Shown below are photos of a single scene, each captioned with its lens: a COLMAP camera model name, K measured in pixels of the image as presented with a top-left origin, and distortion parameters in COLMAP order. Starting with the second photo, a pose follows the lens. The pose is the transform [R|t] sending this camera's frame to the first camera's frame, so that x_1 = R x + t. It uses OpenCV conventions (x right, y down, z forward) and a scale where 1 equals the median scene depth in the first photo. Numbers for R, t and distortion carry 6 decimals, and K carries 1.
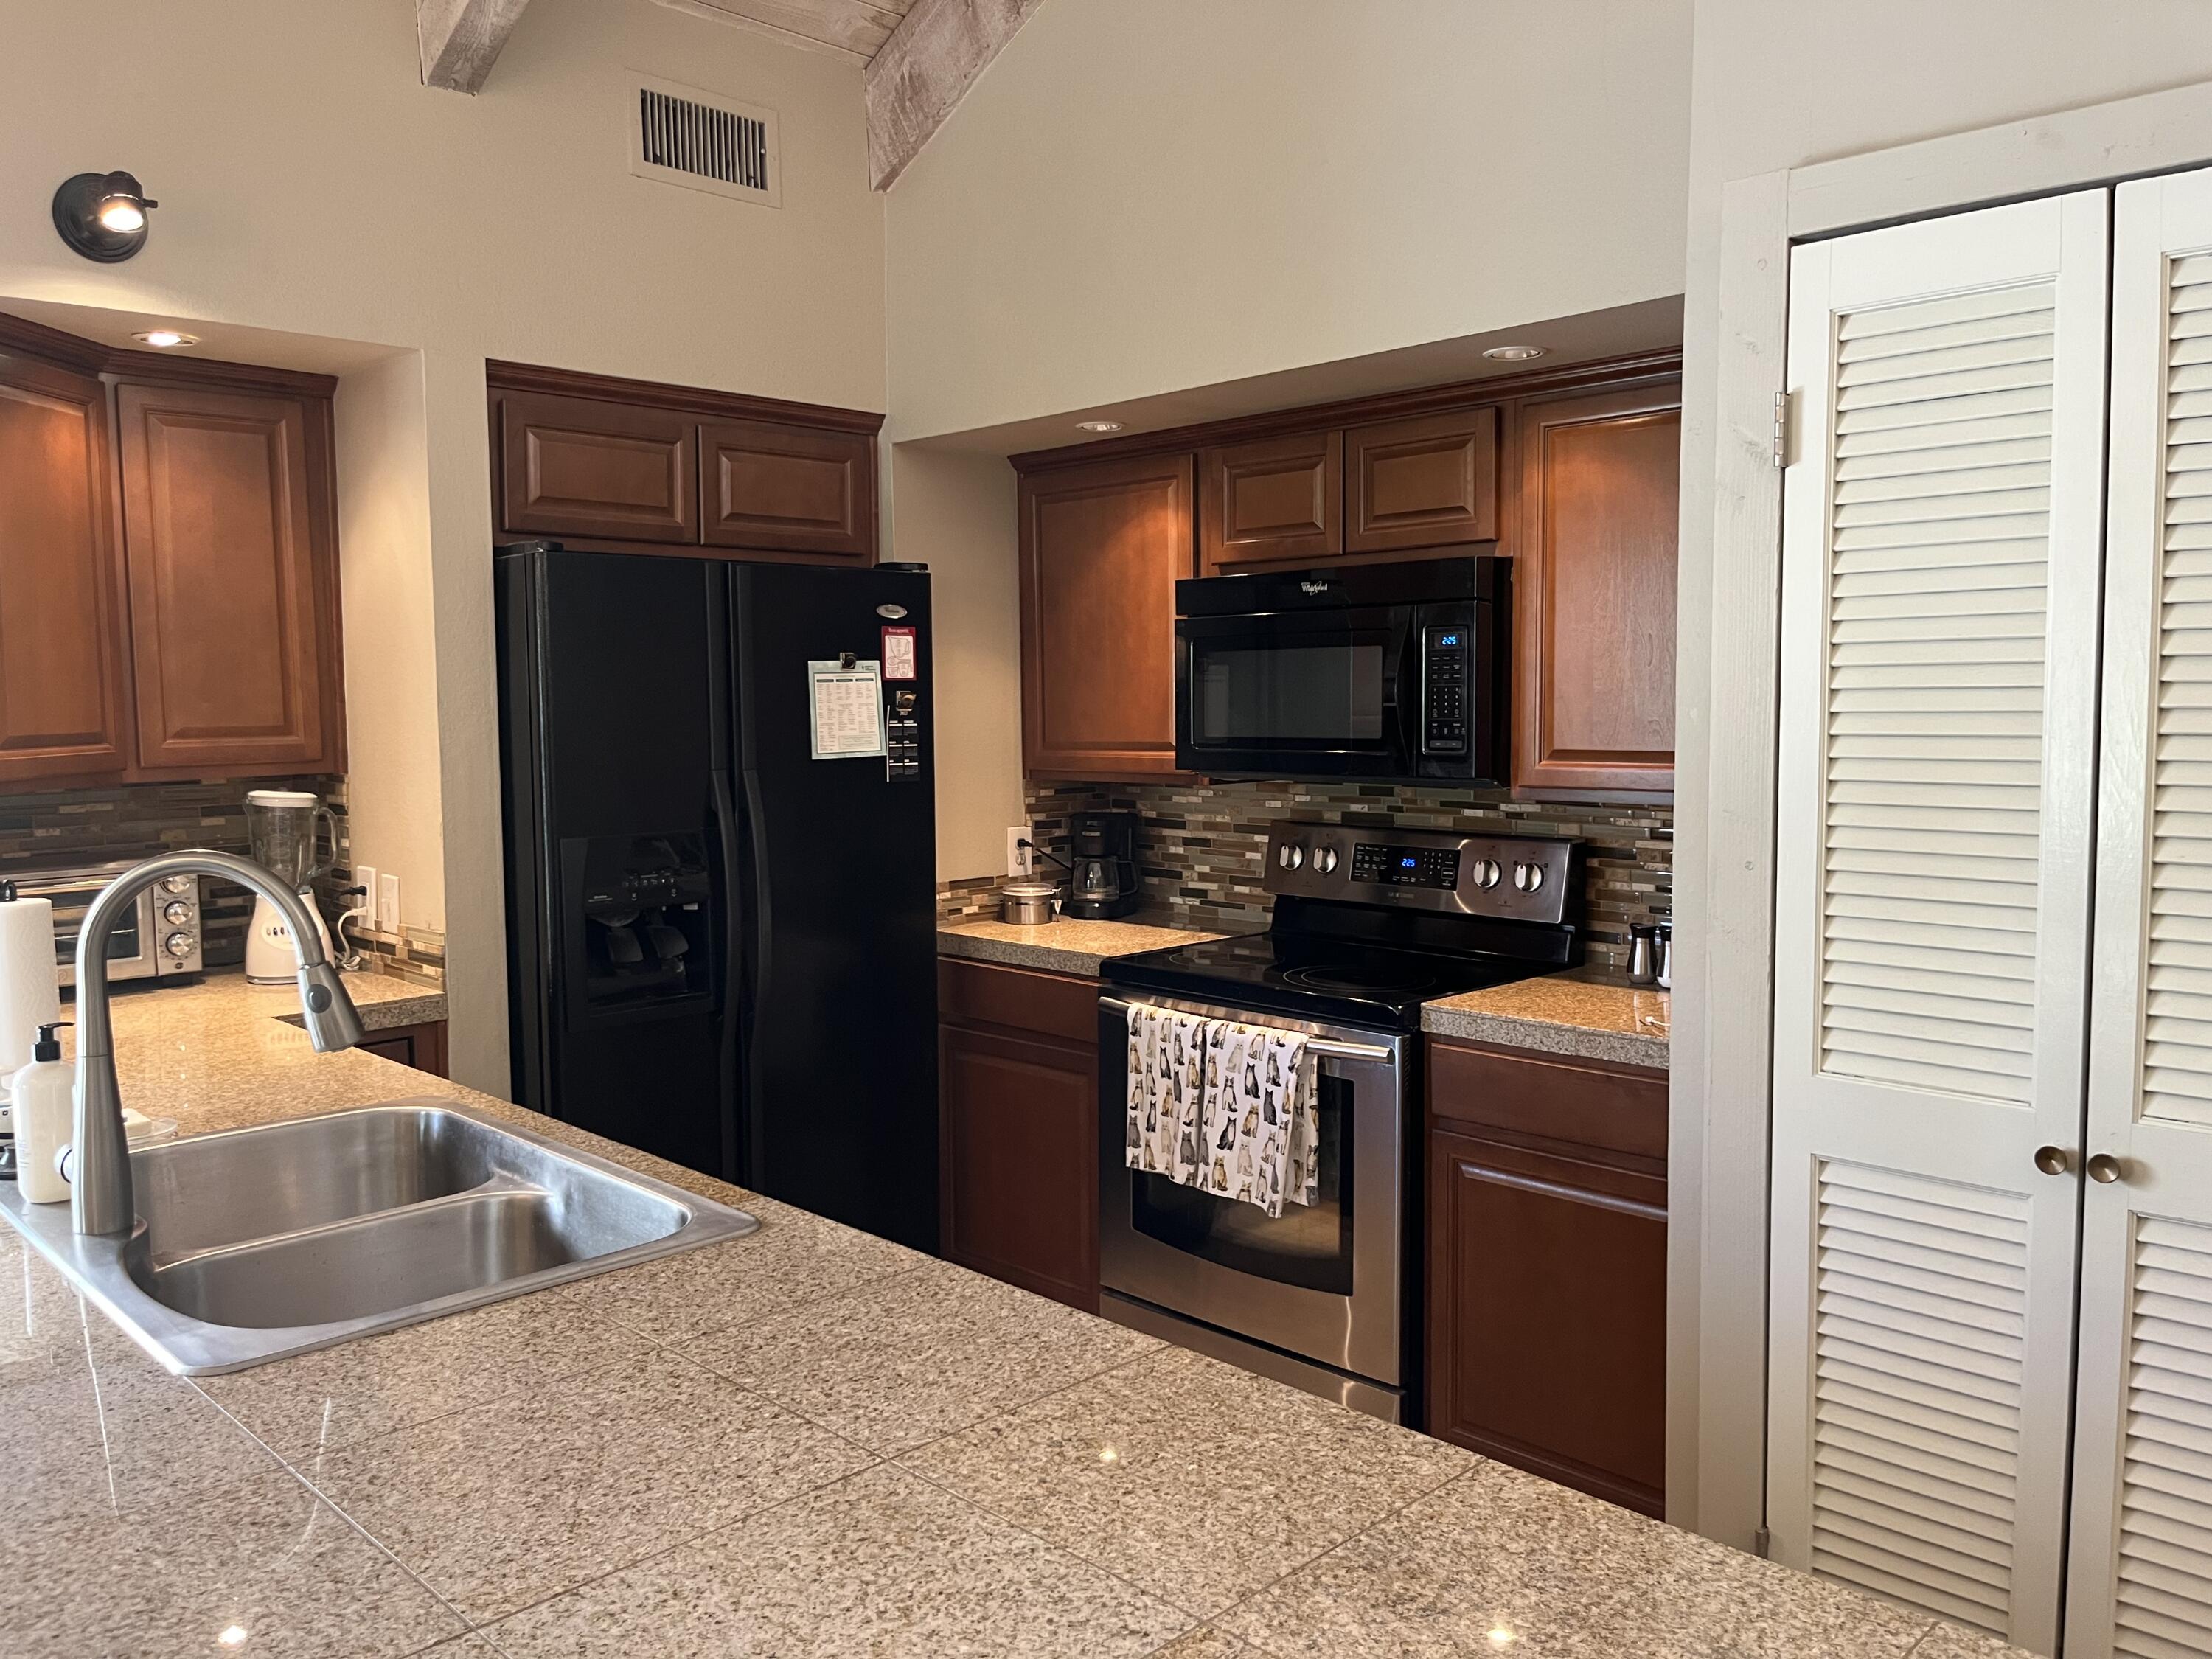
lens RADIAL K [[1677.9, 0, 1068.4], [0, 1677.9, 826.1], [0, 0, 1]] dist [0.060674, -0.106951]
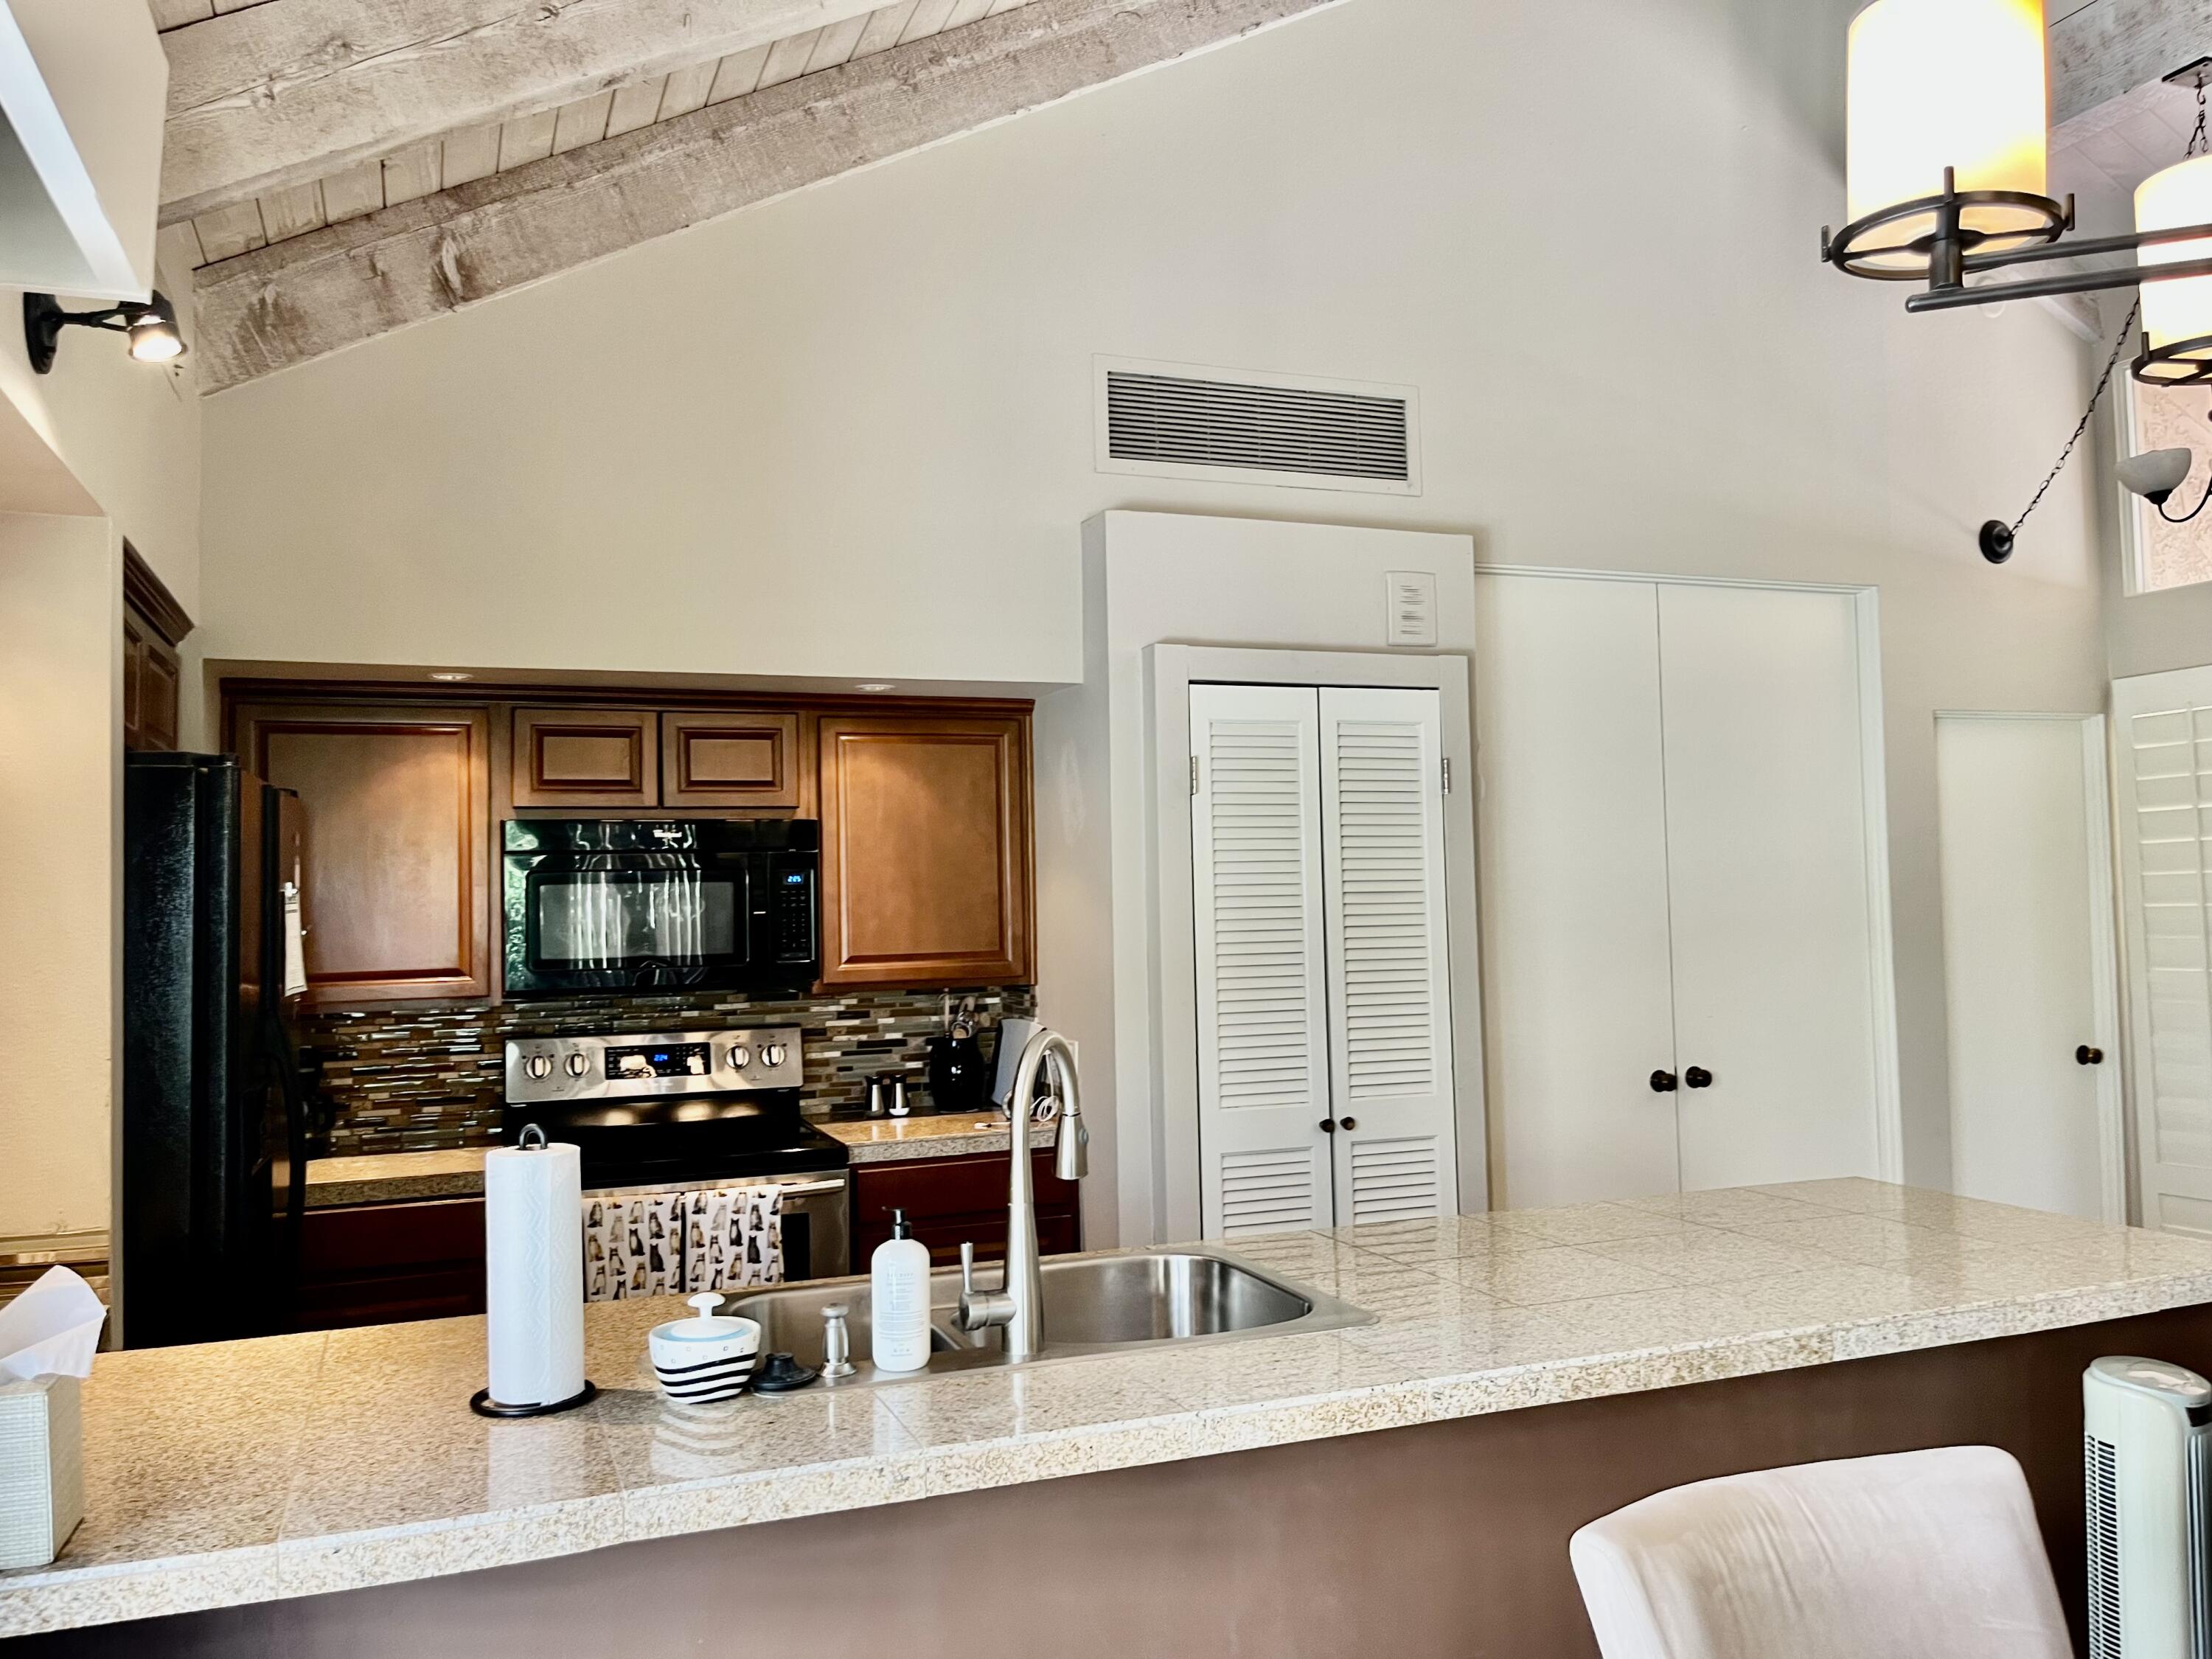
lens RADIAL K [[1678.3, 0, 1098.0], [0, 1678.3, 818.0], [0, 0, 1]] dist [0.056279, -0.087133]
pose [[0.384195, 0.046990, 0.922055, -0.859379], [0.089346, 0.992124, -0.087788, -0.016021], [-0.918919, 0.116110, 0.376971, 0.233039]]
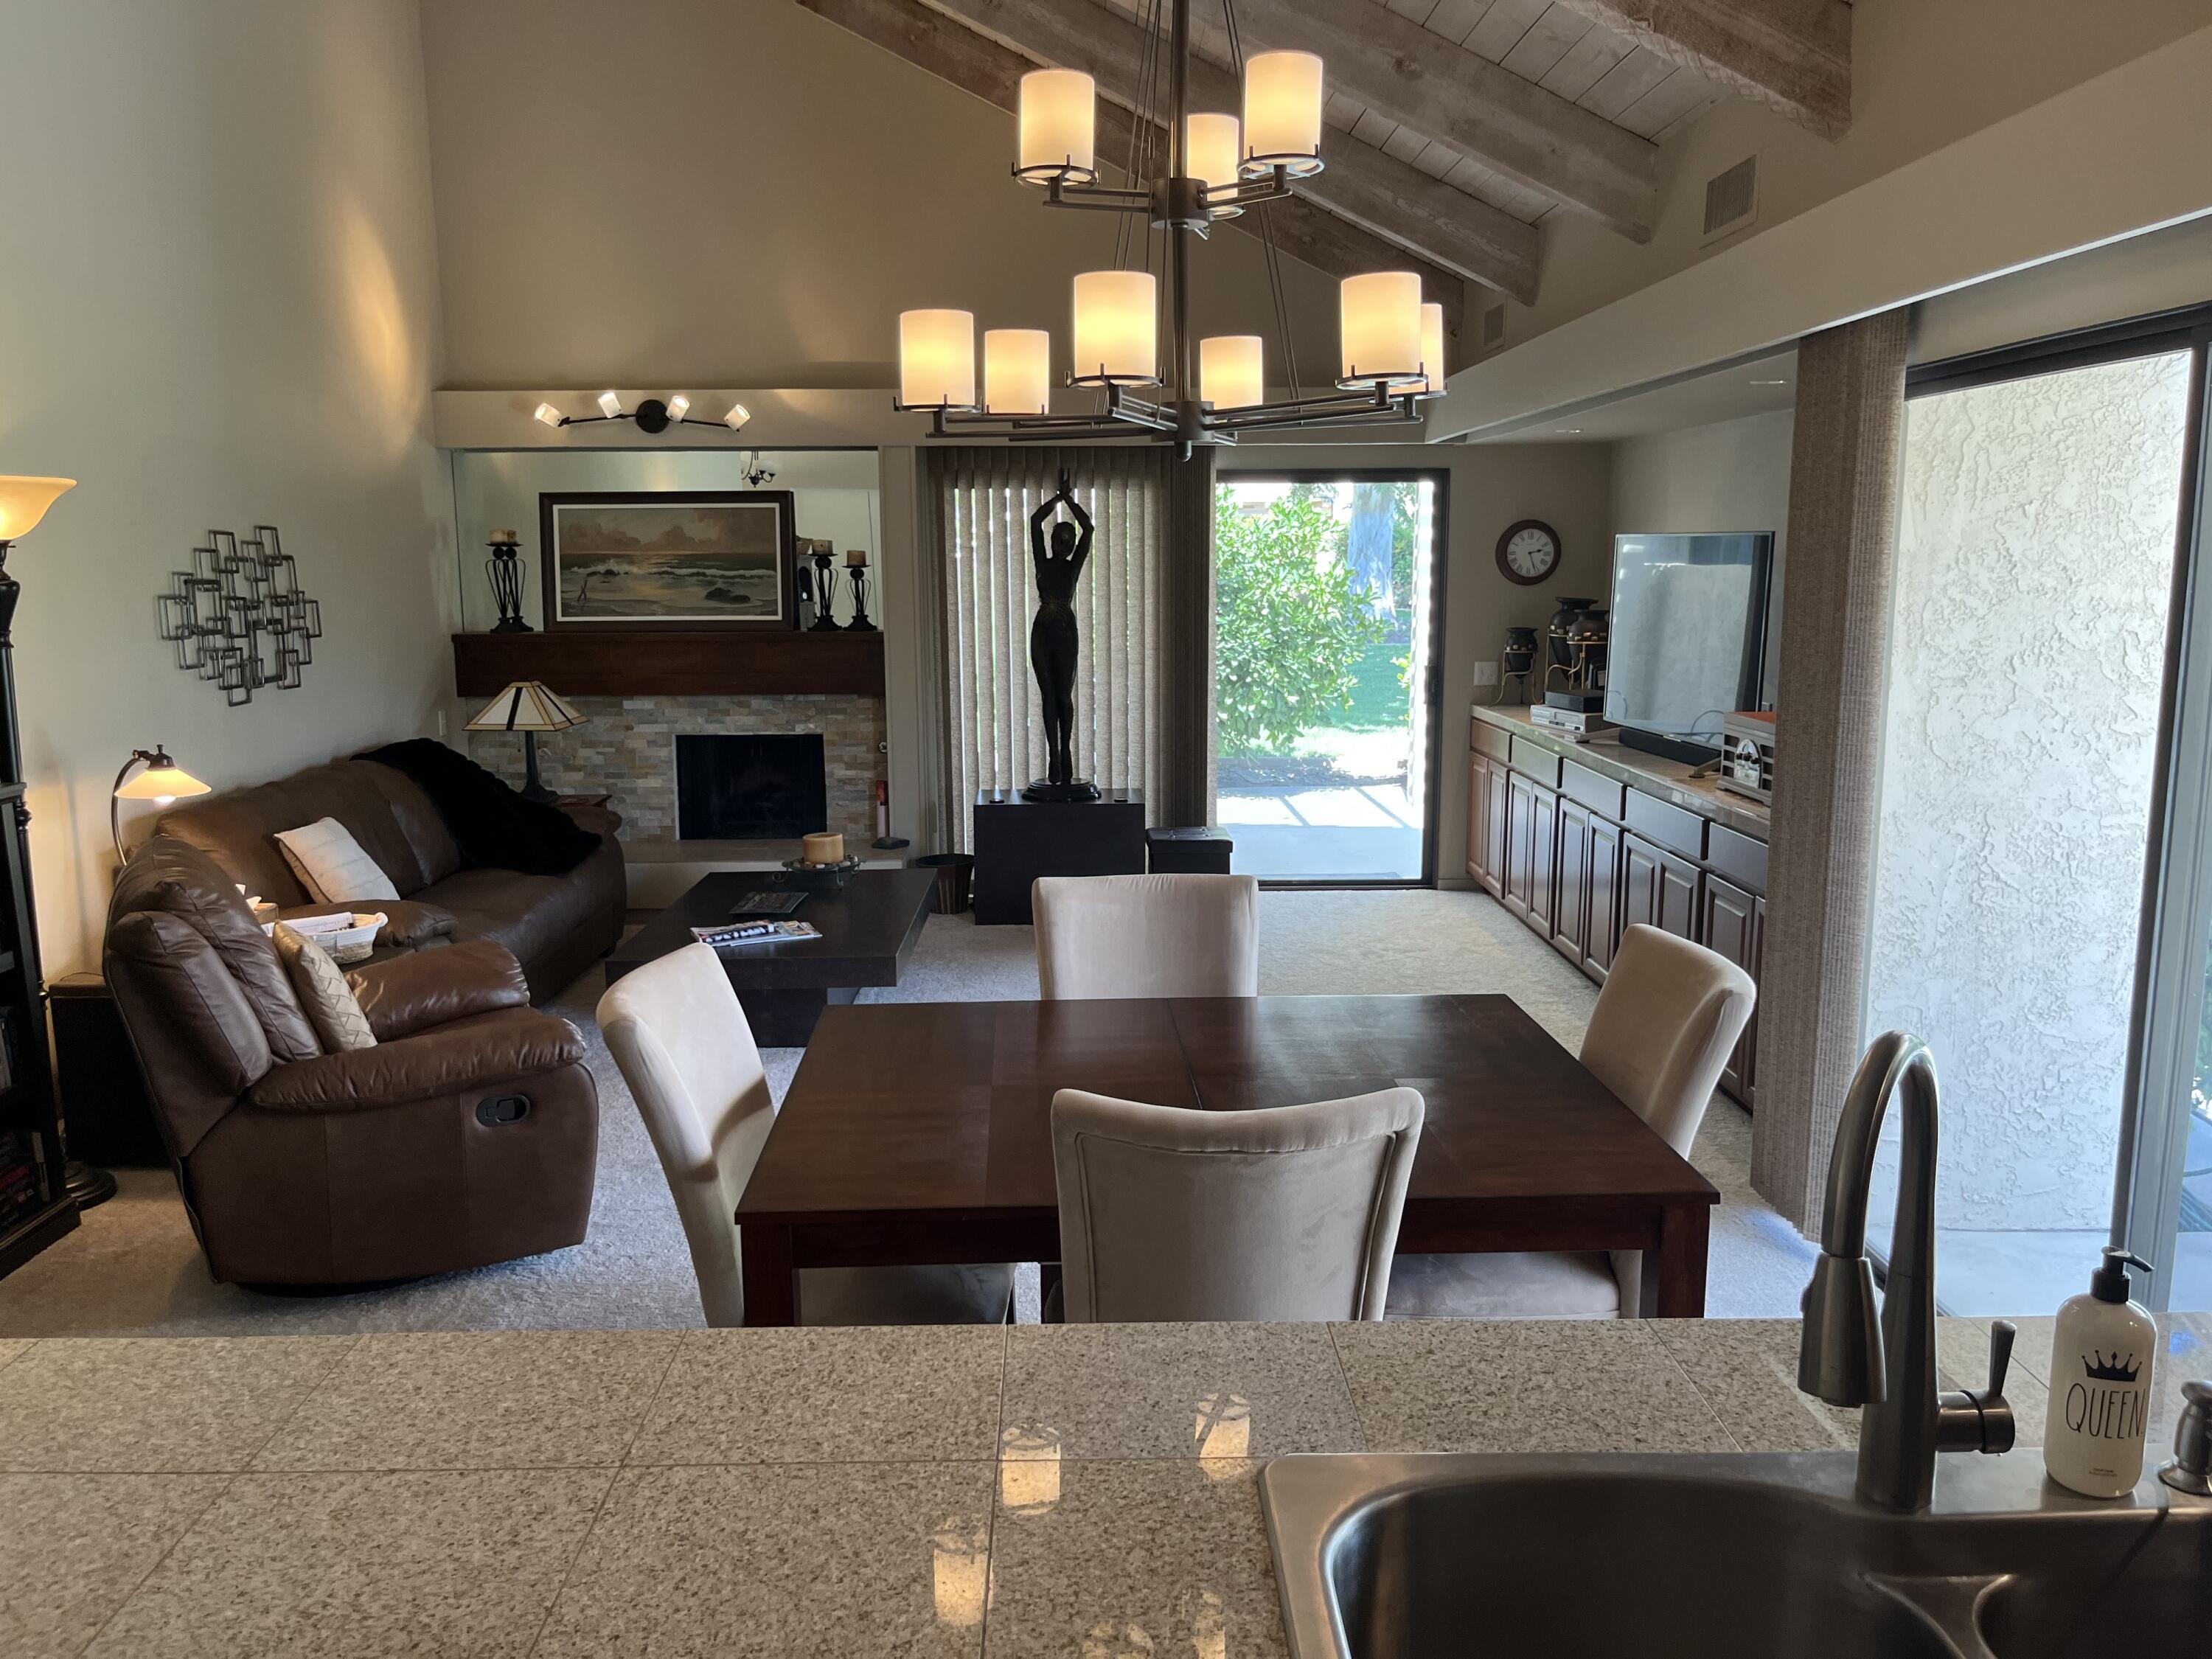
lens RADIAL K [[1679.4, 0, 1096.0], [0, 1679.4, 827.9], [0, 0, 1]] dist [0.049930, -0.059311]
pose [[-0.680810, 0.132288, -0.720415, 0.089248], [-0.042546, 0.974752, 0.219198, -0.101443], [0.731224, 0.179883, -0.657993, 0.601108]]
